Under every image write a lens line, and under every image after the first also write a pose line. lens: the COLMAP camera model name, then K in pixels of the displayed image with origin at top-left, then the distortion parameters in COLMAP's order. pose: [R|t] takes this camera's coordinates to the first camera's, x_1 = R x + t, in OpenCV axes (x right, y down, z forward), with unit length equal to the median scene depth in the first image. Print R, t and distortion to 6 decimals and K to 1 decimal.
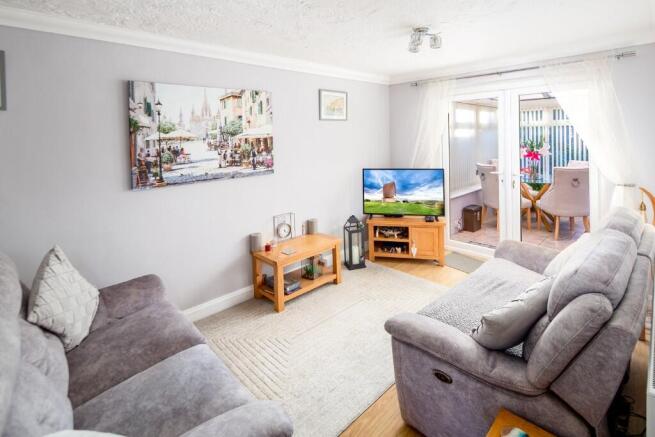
lens RADIAL K [[324.7, 0, 343.2], [0, 324.7, 141.6], [0, 0, 1]] dist [0.004722, -0.000878]
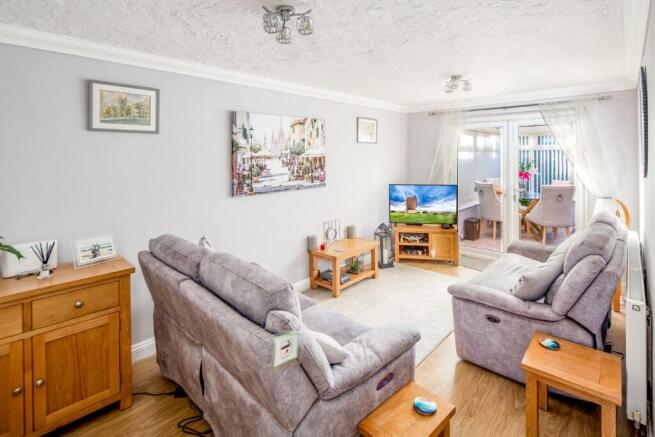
lens RADIAL K [[324.7, 0, 339.6], [0, 324.7, 156.5], [0, 0, 1]] dist [0.004722, -0.000878]
pose [[0.998690, 0.013933, 0.049238, -0.254651], [-0.013176, 0.999791, -0.015660, 0.004668], [-0.049446, 0.014991, 0.998664, -0.247880]]
